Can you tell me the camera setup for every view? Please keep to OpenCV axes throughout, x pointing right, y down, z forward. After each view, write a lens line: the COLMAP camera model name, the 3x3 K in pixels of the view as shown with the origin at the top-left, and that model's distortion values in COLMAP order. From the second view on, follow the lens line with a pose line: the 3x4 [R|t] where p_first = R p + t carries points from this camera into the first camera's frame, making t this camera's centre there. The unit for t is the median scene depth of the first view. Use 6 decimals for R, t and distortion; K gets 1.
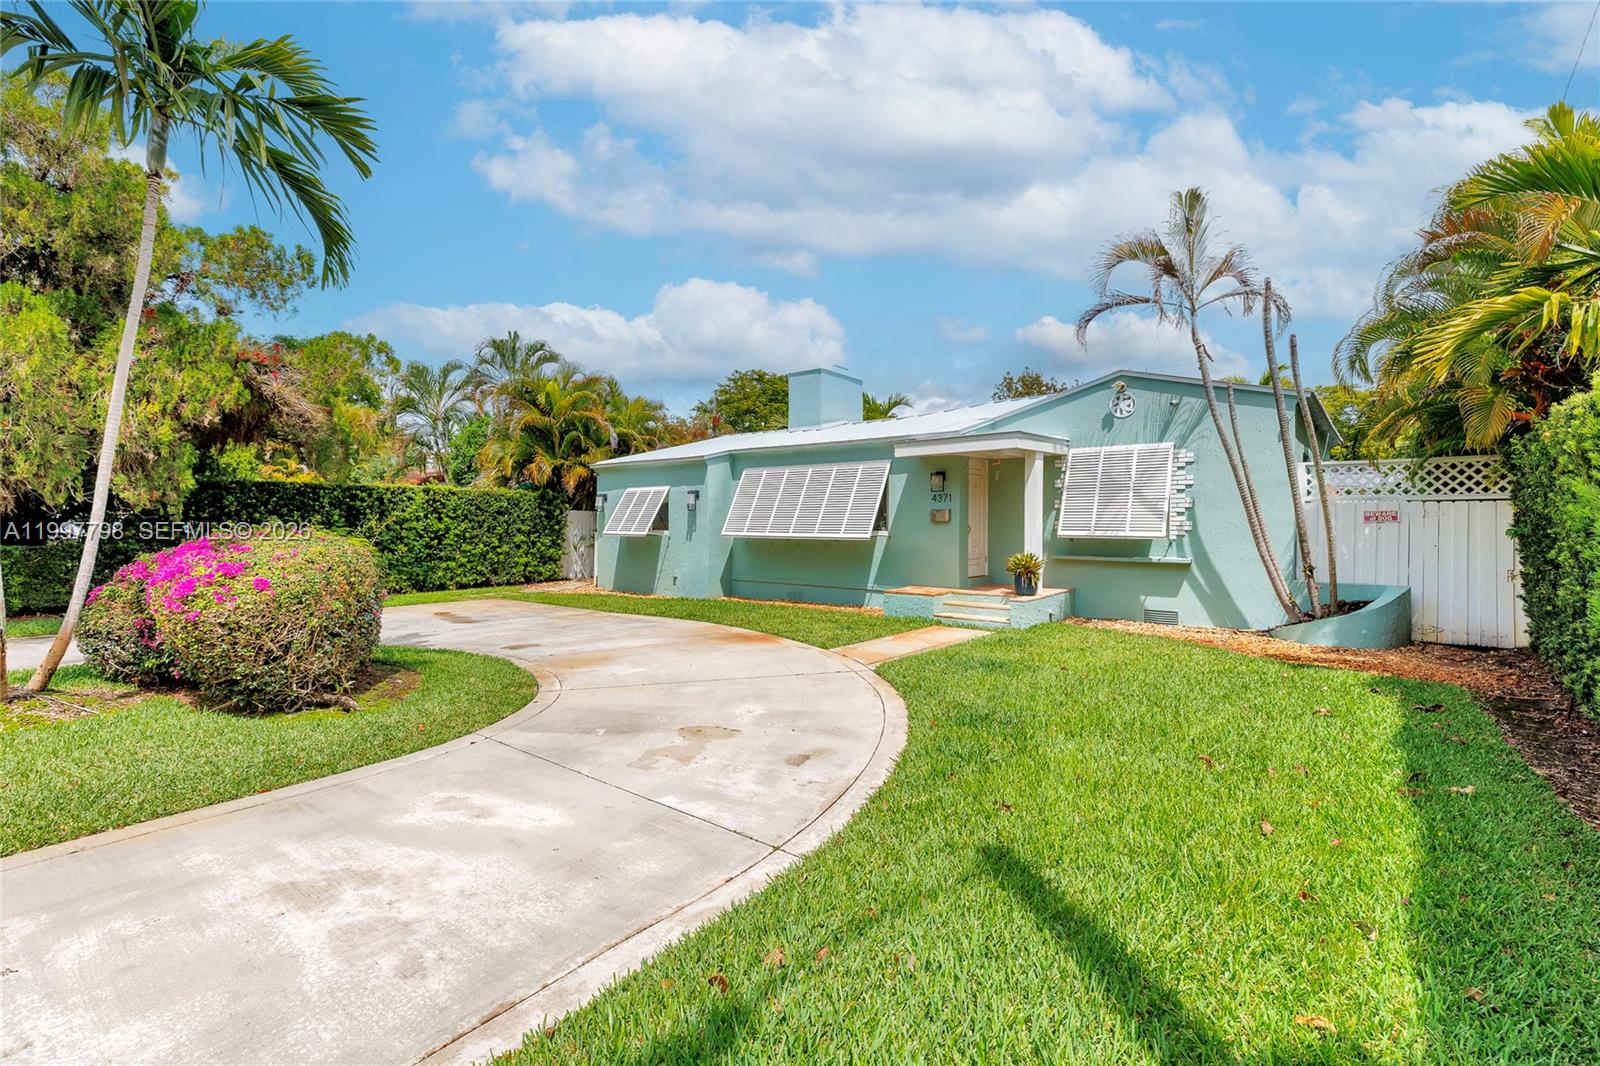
lens RADIAL K [[708.6, 0, 800.0], [0, 708.6, 533.0], [0, 0, 1]] dist [-0.000313, 0.000068]
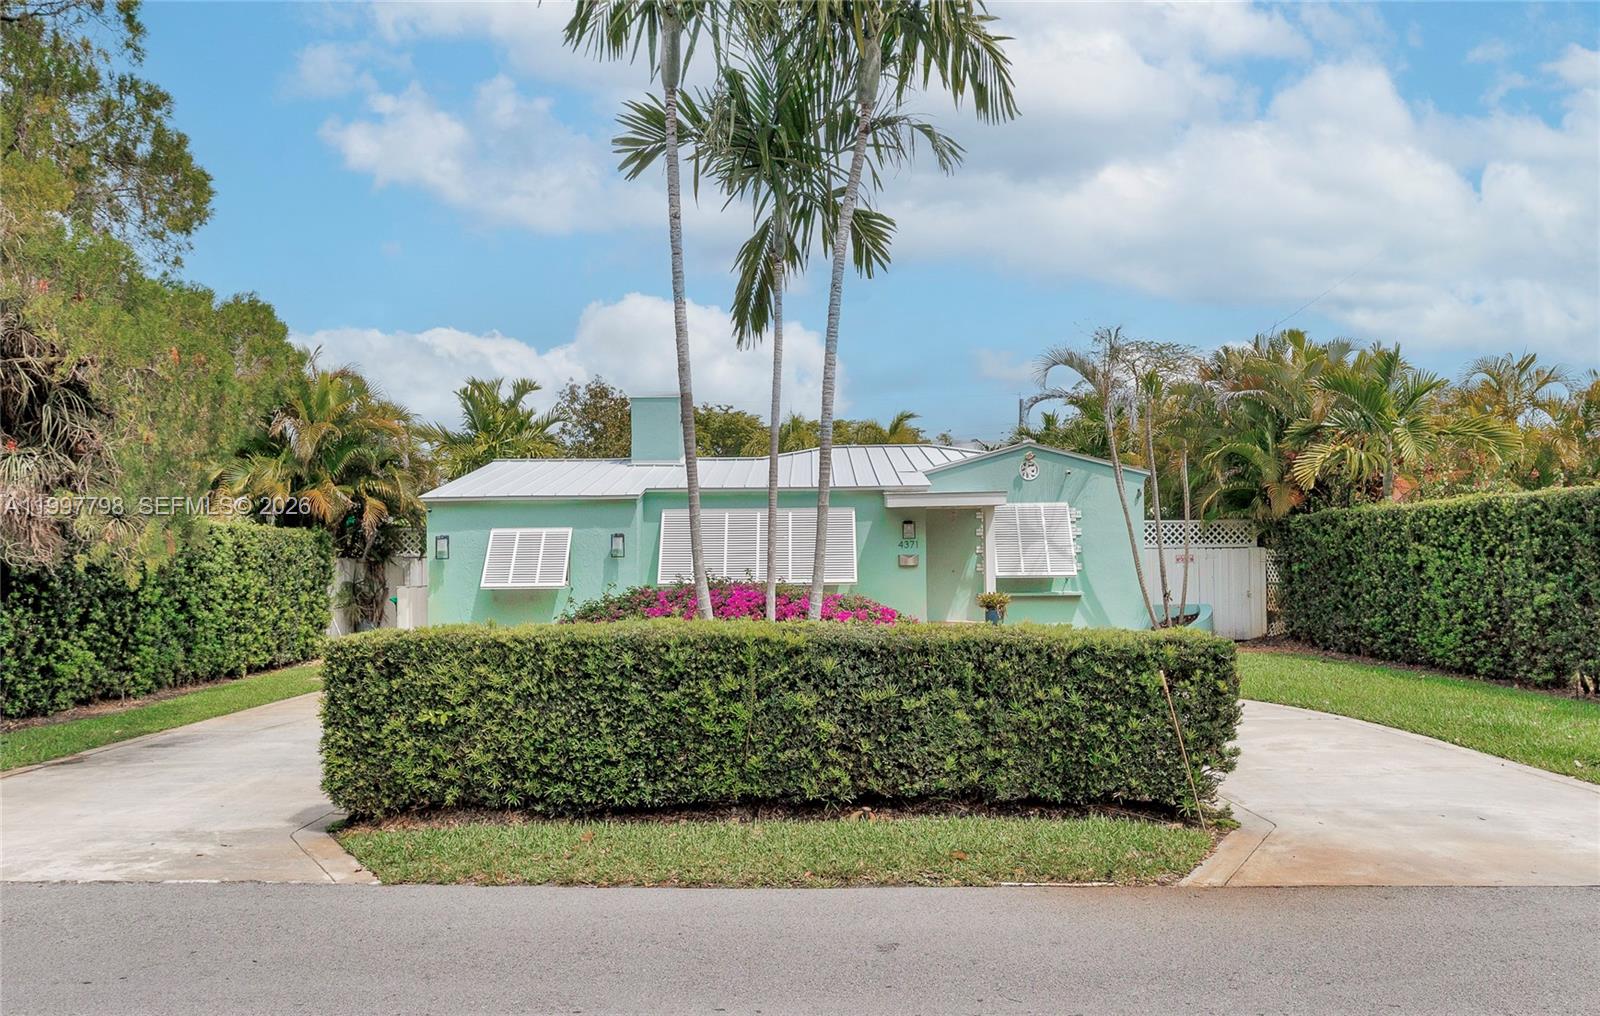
lens RADIAL K [[989.9, 0, 797.1], [0, 989.9, 546.5], [0, 0, 1]] dist [0.004006, 0.001175]
pose [[0.785813, -0.000992, 0.618463, -0.883456], [0.022096, 0.999405, -0.026472, -0.009027], [-0.618069, 0.034468, 0.785368, -0.105203]]
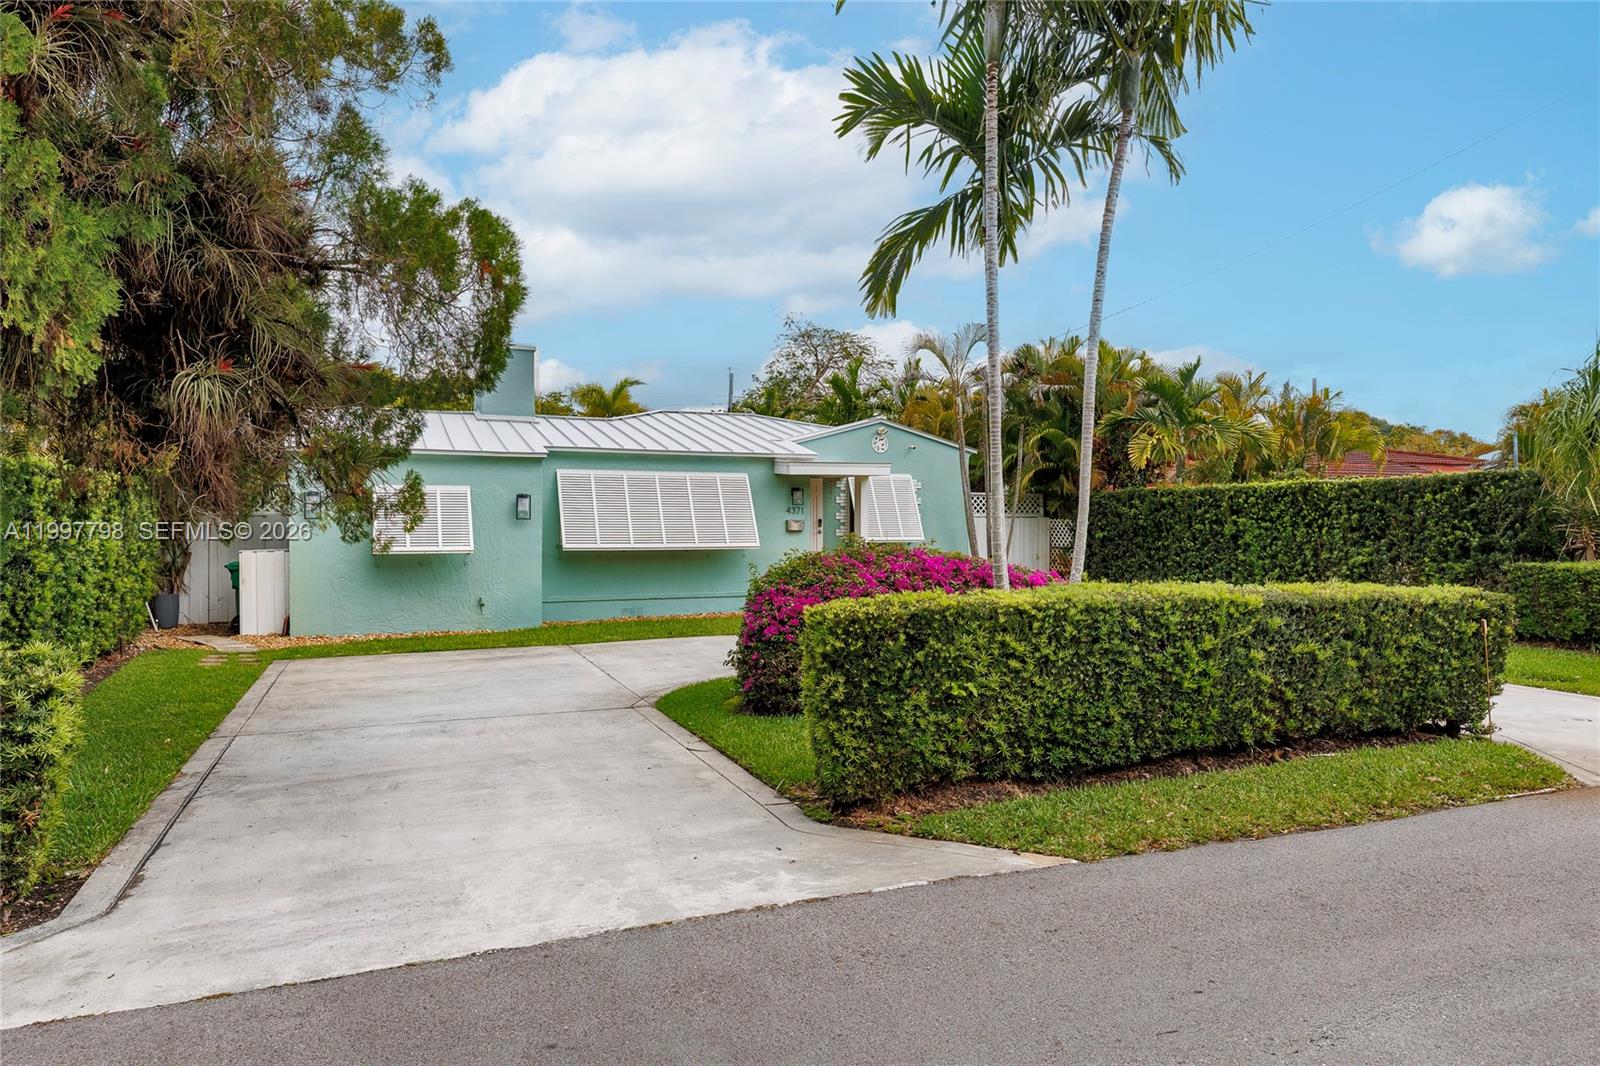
lens RADIAL K [[961.4, 0, 774.6], [0, 961.4, 522.0], [0, 0, 1]] dist [0.001935, 0.000604]
pose [[0.485649, -0.001204, 0.874153, -1.175853], [0.015036, 0.999863, -0.006976, -0.019537], [-0.874025, 0.016531, 0.485600, 0.265181]]
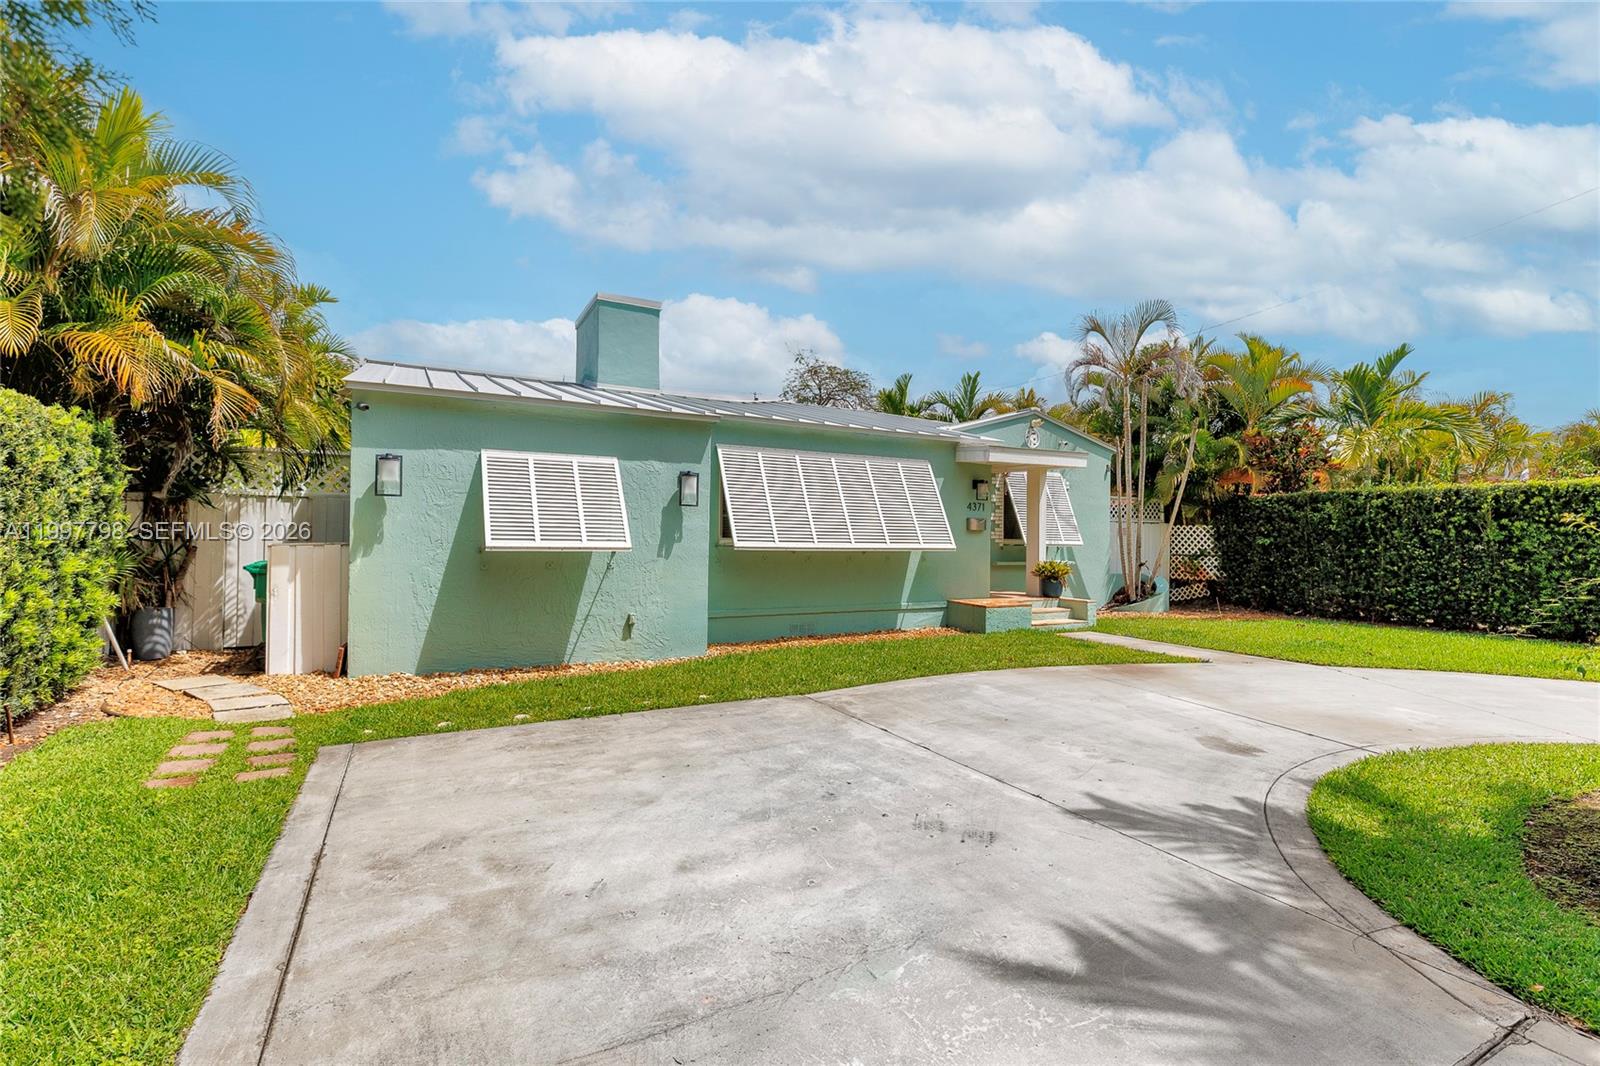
lens RADIAL K [[728.9, 0, 800.0], [0, 728.9, 533.0], [0, 0, 1]] dist [0.002041, 0.000474]
pose [[0.385545, 0.007970, 0.922655, -0.814315], [0.002031, 0.999953, -0.009486, -0.004046], [-0.922687, 0.005531, 0.385511, 0.828458]]
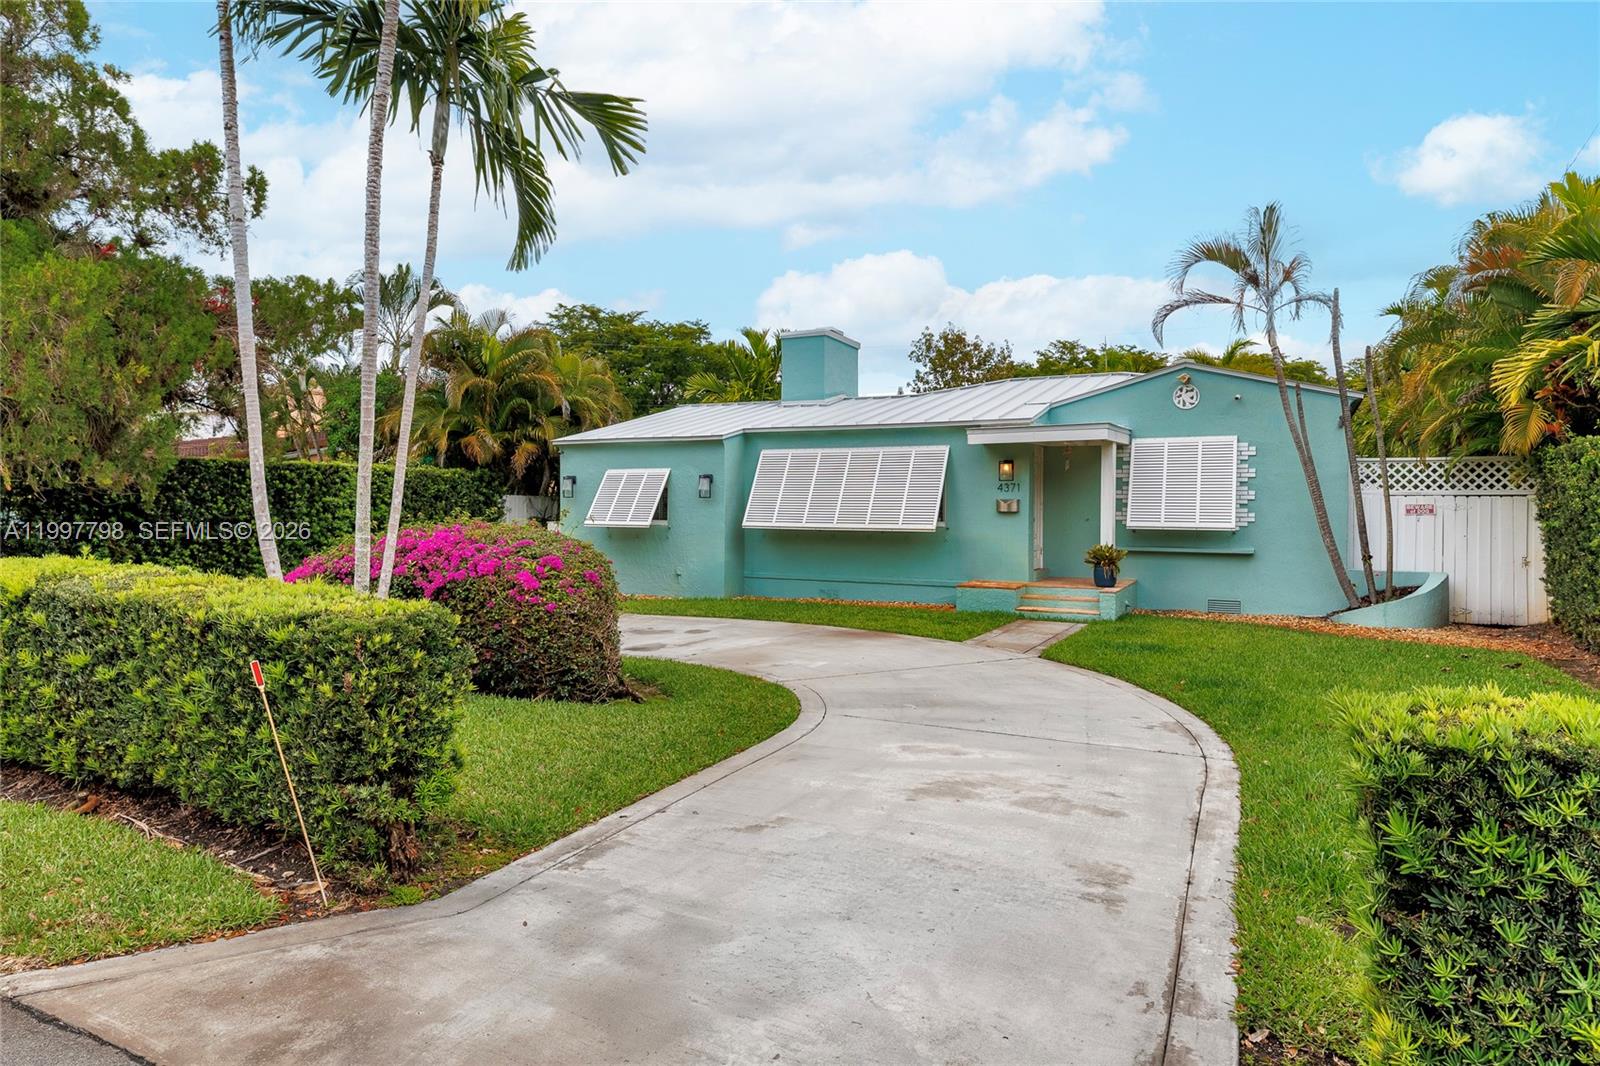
lens RADIAL K [[939.9, 0, 799.5], [0, 939.9, 511.1], [0, 0, 1]] dist [0.003187, 0.000152]
pose [[0.978649, 0.002586, 0.205524, -0.333653], [-0.000661, 0.999955, -0.009435, -0.005030], [-0.205539, 0.009098, 0.978607, -0.181406]]
